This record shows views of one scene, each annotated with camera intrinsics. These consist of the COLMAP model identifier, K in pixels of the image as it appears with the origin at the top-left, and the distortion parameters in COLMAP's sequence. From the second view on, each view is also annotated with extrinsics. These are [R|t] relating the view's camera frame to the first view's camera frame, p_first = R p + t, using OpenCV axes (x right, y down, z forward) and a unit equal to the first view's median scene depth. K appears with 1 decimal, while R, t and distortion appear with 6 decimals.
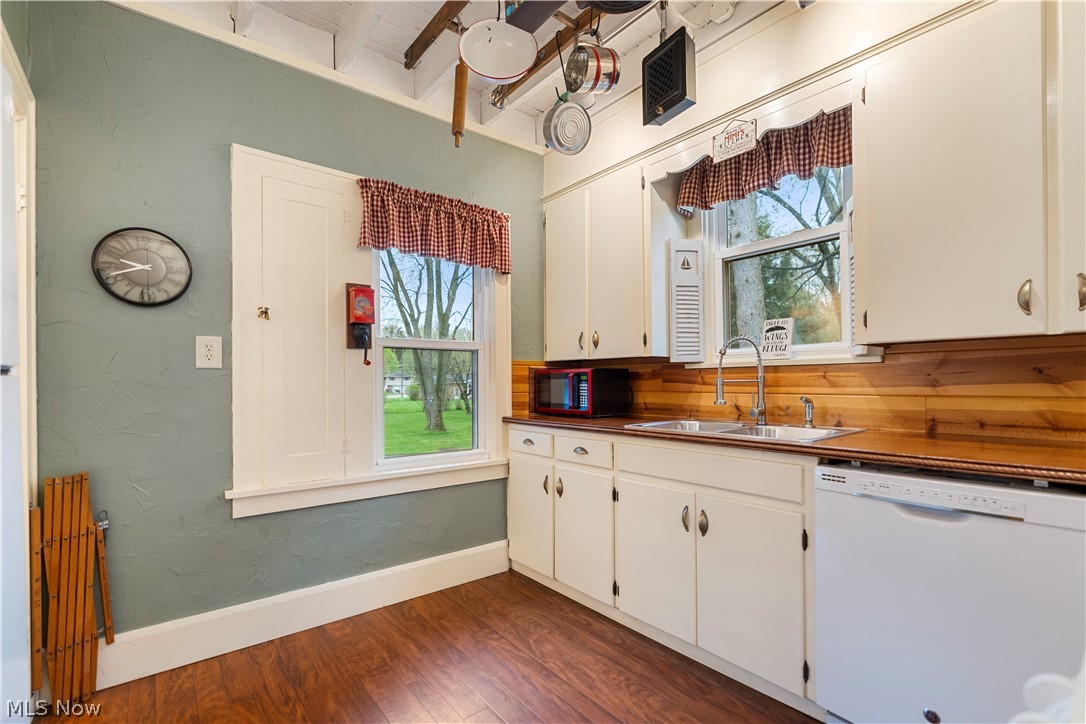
lens RADIAL K [[493.3, 0, 546.4], [0, 493.3, 378.3], [0, 0, 1]] dist [-0.001486, 0.000619]
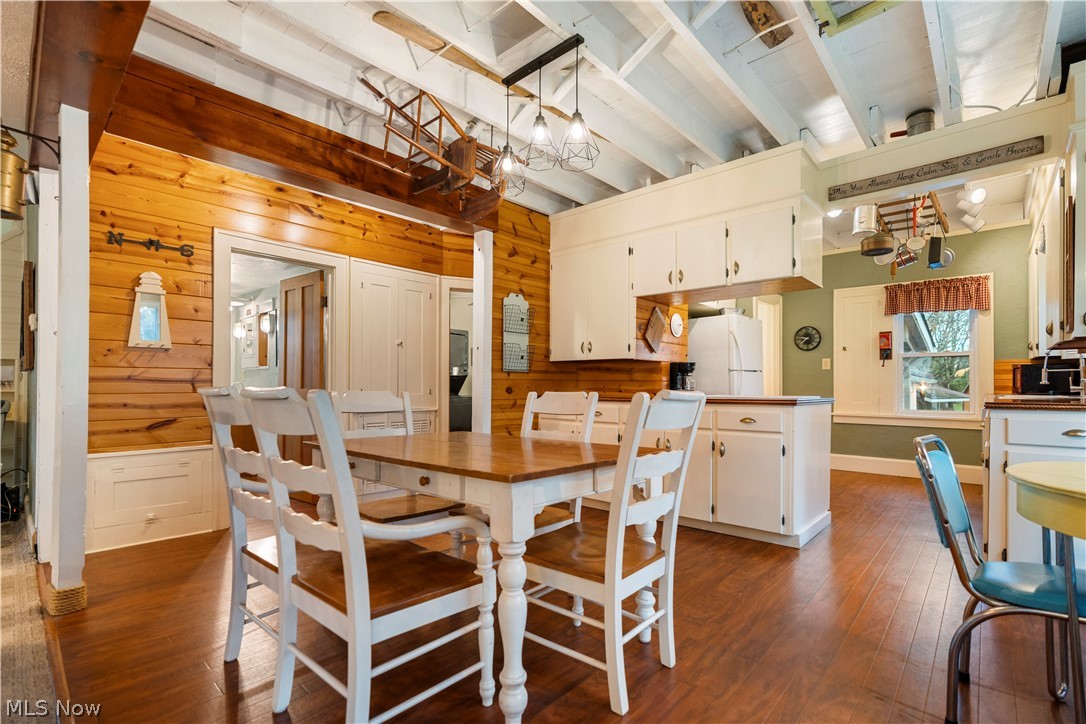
lens RADIAL K [[494.1, 0, 549.5], [0, 494.1, 383.2], [0, 0, 1]] dist [-0.005553, 0.000892]
pose [[0.163840, 0.005211, -0.986473, 1.586089], [0.003158, 0.999978, 0.005807, 0.031237], [0.986482, -0.004067, 0.163820, -0.899998]]
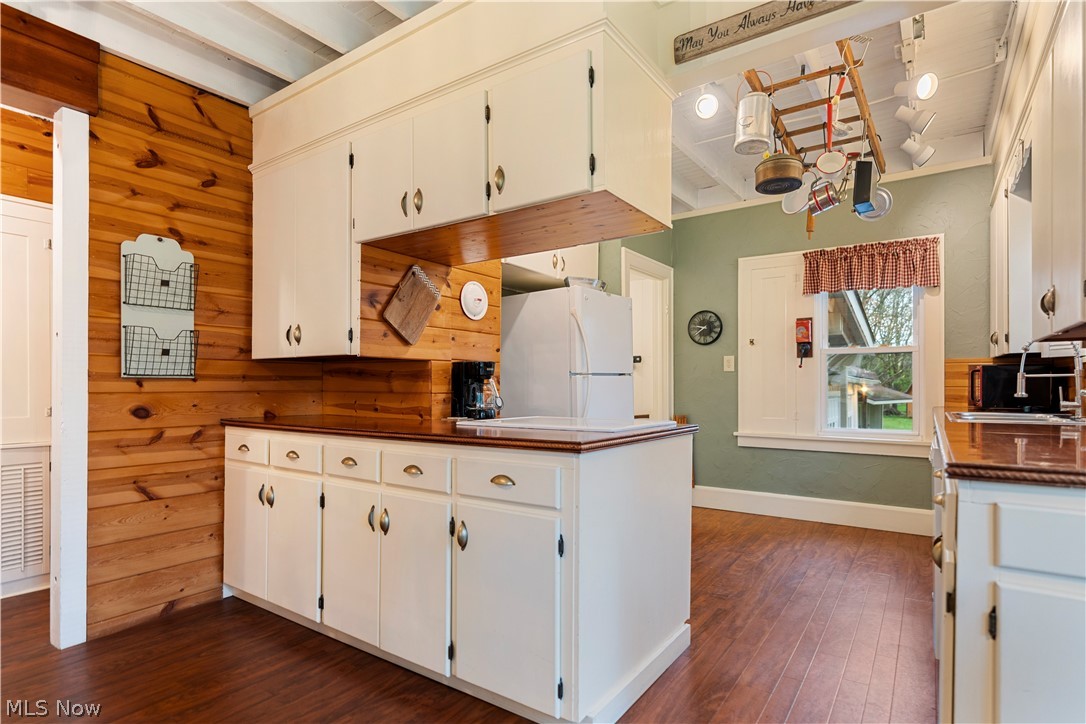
lens RADIAL K [[552.9, 0, 550.0], [0, 552.9, 387.9], [0, 0, 1]] dist [-0.005234, -0.000598]
pose [[0.285161, 0.012867, -0.958393, 1.094637], [0.005797, 0.999868, 0.015148, 0.007521], [0.958462, -0.009876, 0.285048, -0.316803]]
